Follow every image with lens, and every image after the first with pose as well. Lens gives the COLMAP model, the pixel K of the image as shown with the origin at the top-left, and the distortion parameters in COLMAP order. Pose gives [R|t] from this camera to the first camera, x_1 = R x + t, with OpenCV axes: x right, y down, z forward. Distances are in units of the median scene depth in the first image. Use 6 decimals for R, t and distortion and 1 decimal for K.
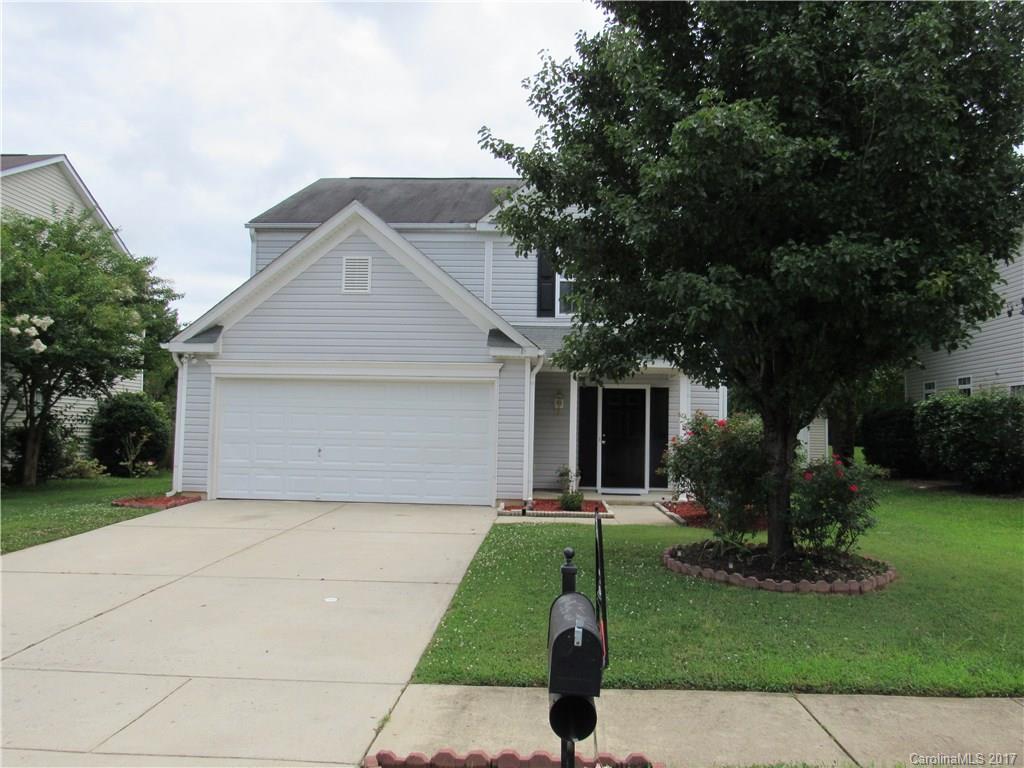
lens RADIAL K [[841.1, 0, 512.2], [0, 841.1, 382.3], [0, 0, 1]] dist [-0.012705, -0.003367]
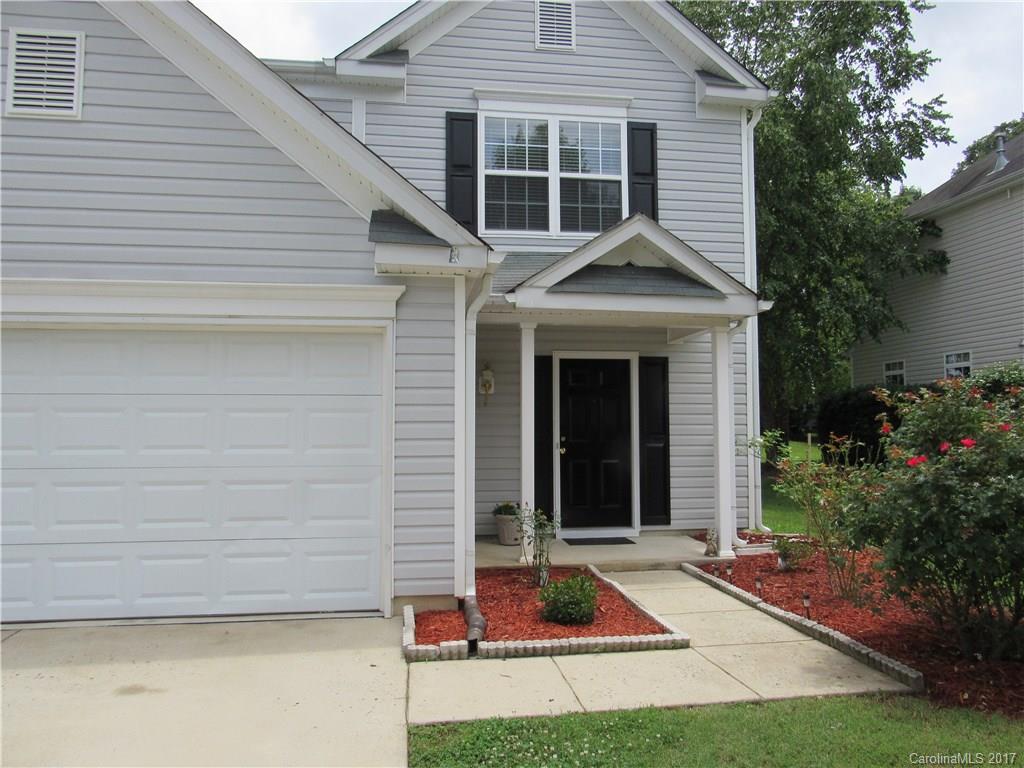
lens RADIAL K [[731.6, 0, 512.1], [0, 731.6, 387.4], [0, 0, 1]] dist [-0.013650, -0.002091]
pose [[0.980151, -0.010318, 0.197985, -0.031508], [0.008859, 0.999927, 0.008254, 0.026818], [-0.198056, -0.006336, 0.980170, 0.602499]]
